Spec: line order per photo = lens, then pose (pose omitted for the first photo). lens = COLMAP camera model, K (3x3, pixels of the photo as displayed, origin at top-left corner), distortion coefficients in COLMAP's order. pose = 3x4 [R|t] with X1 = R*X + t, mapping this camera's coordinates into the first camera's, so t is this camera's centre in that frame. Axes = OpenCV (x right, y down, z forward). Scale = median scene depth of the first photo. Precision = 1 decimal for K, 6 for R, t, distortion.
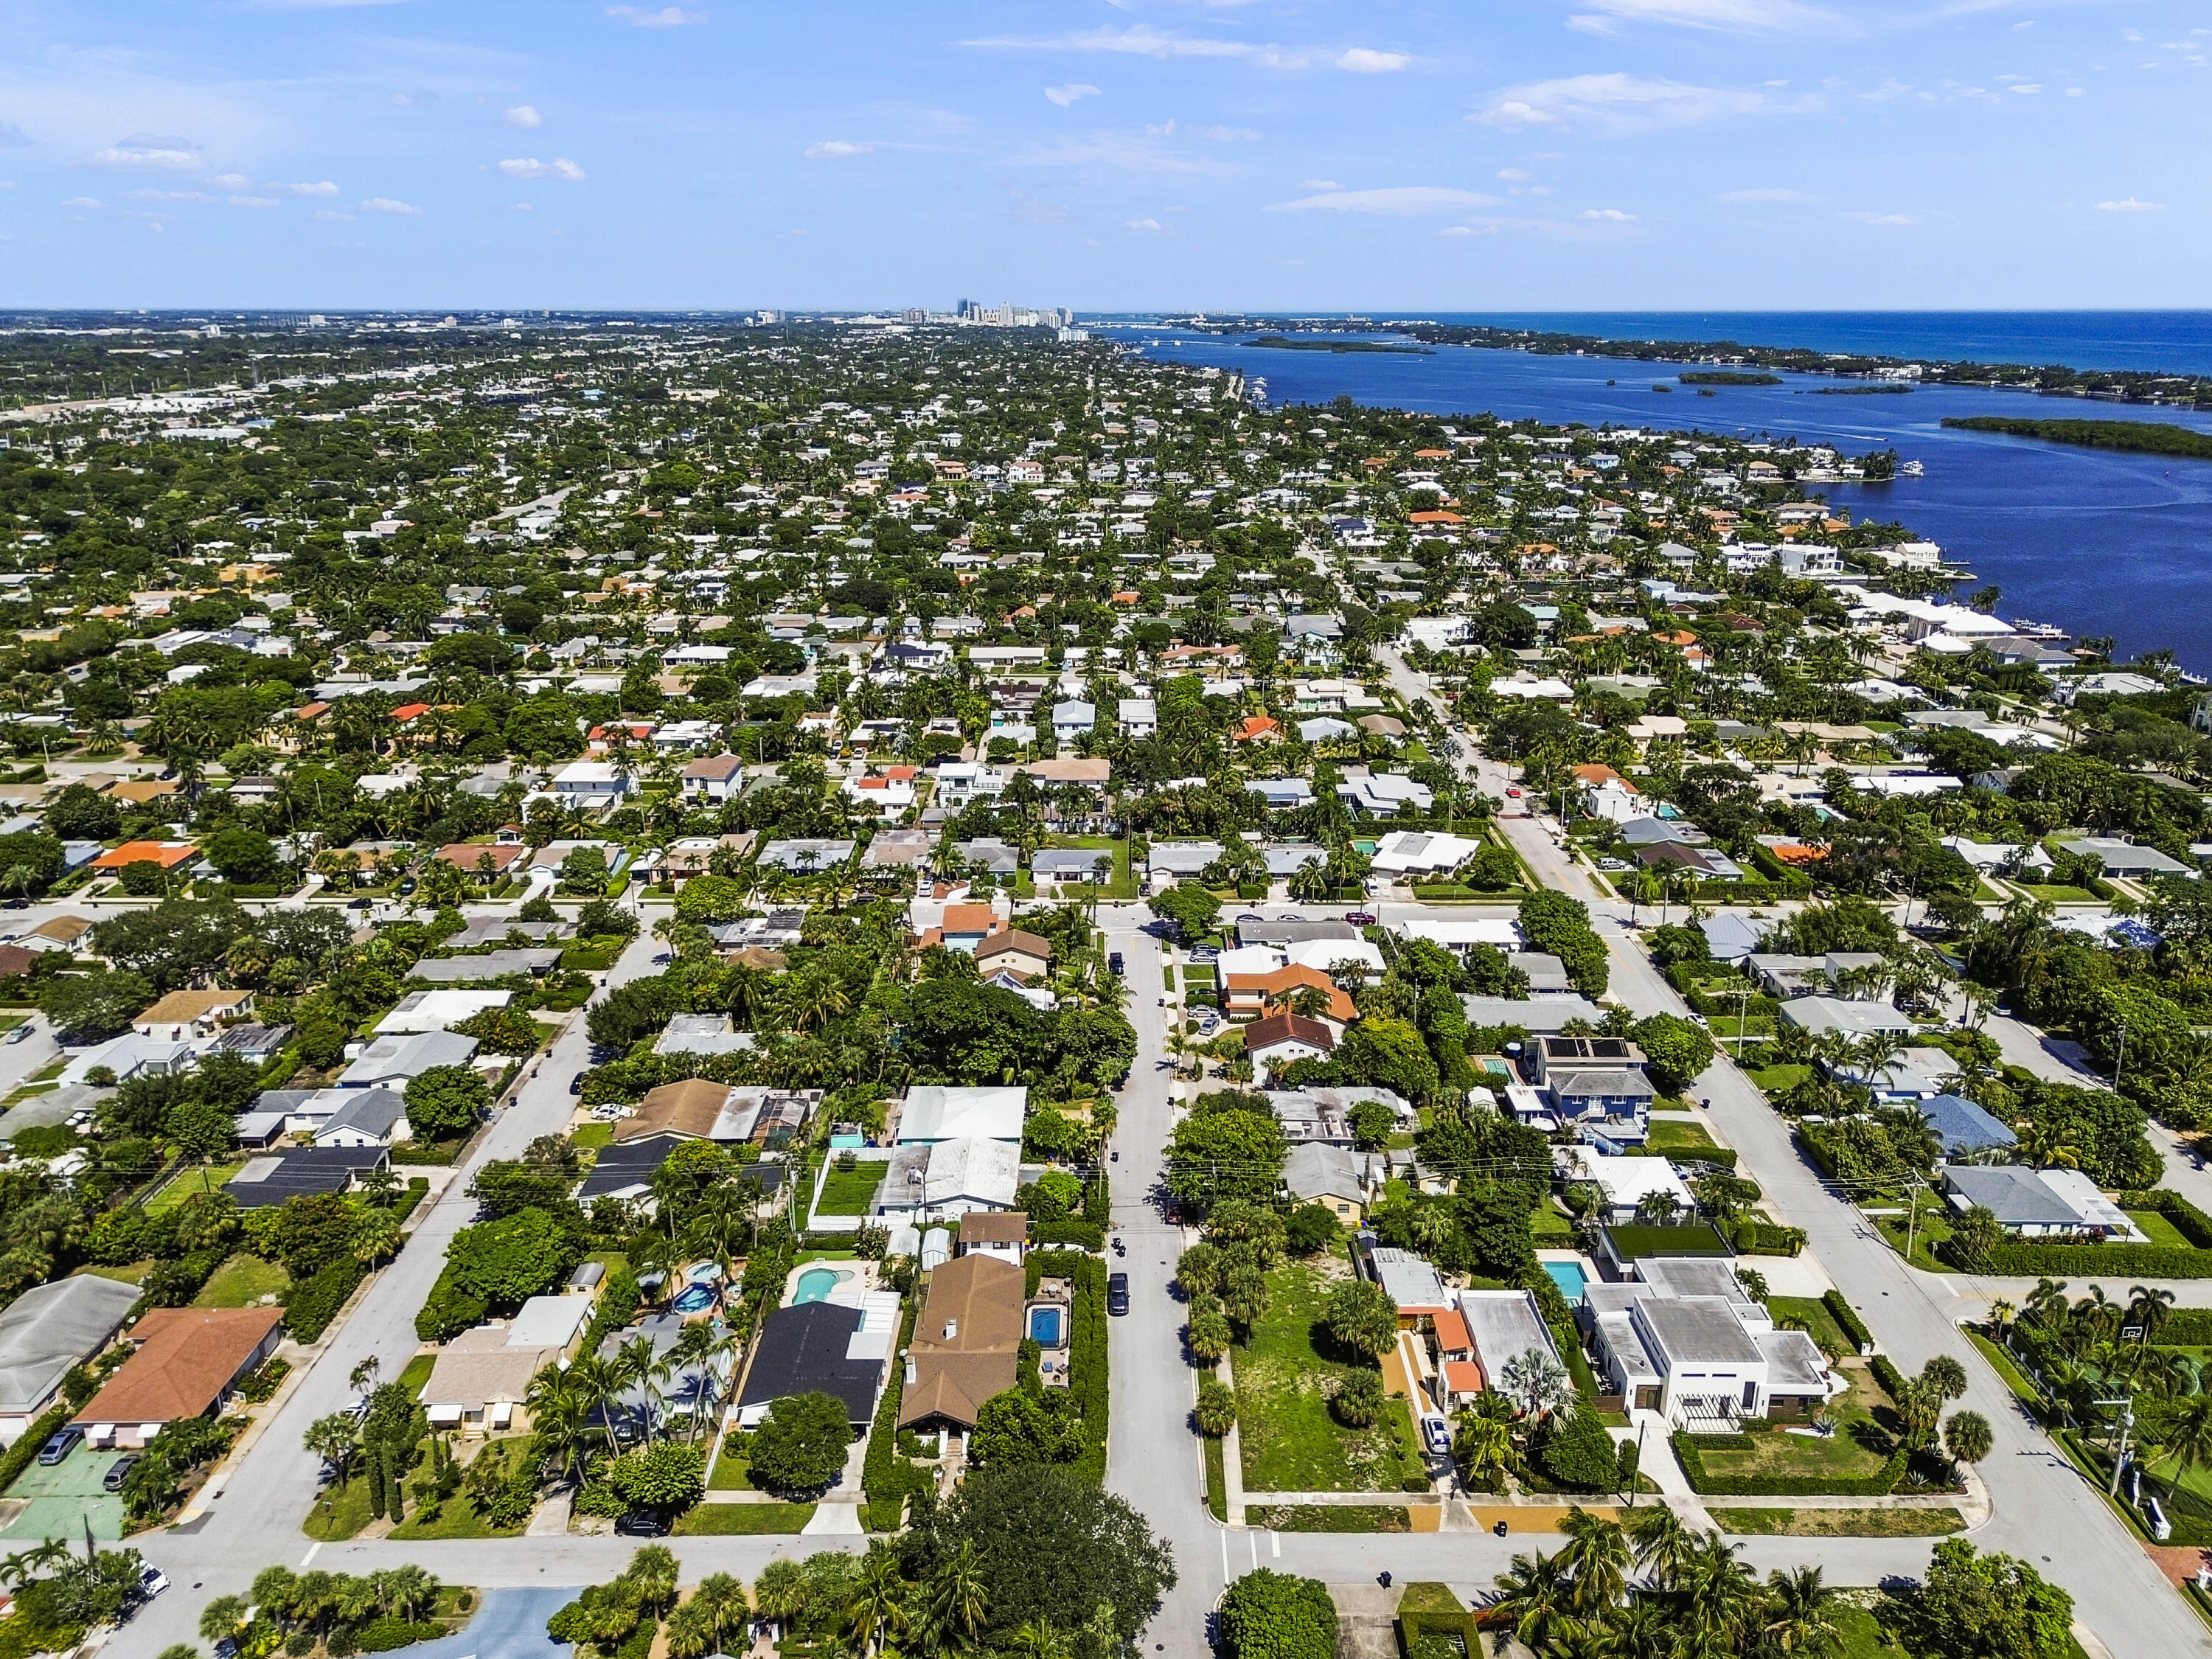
lens RADIAL K [[1606.8, 0, 1106.0], [0, 1606.8, 829.5], [0, 0, 1]] dist [0.079466, -0.091631]
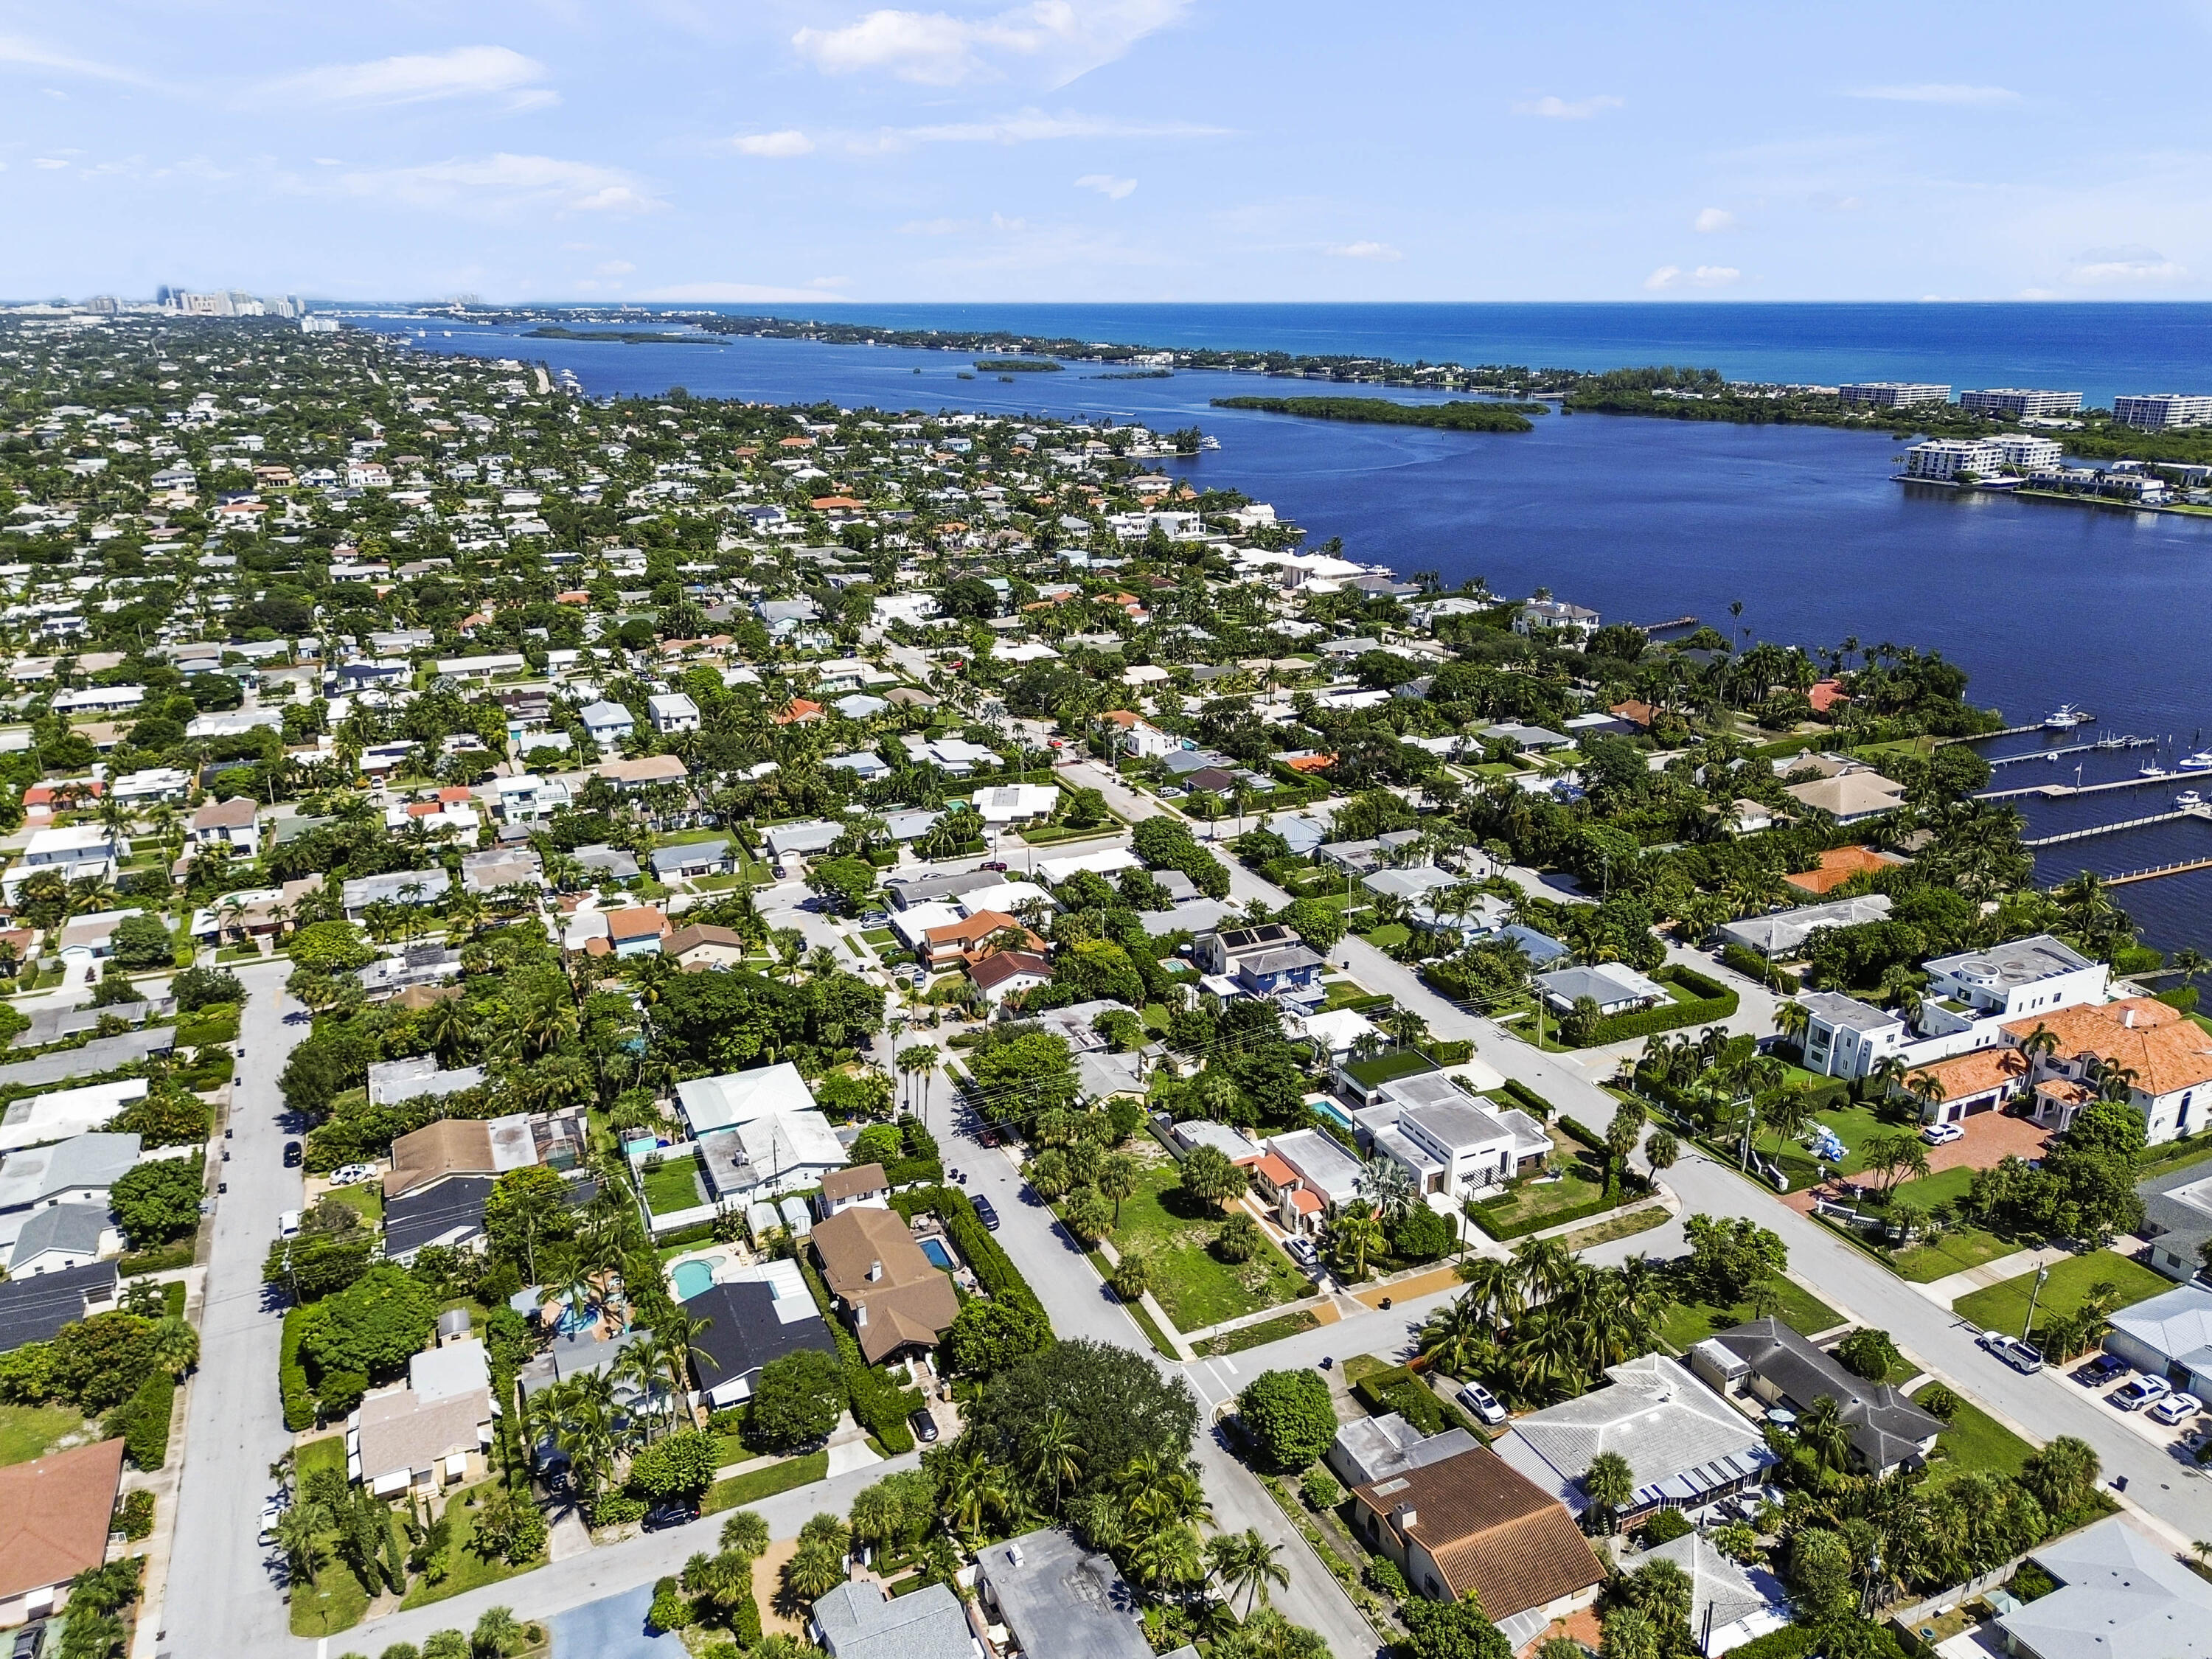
lens RADIAL K [[1606.8, 0, 1106.0], [0, 1606.8, 829.5], [0, 0, 1]] dist [0.079466, -0.091631]
pose [[0.906589, -0.133893, 0.400212, -0.189825], [0.131775, 0.990732, 0.032950, 0.004457], [-0.400915, 0.022865, 0.915830, -0.018239]]
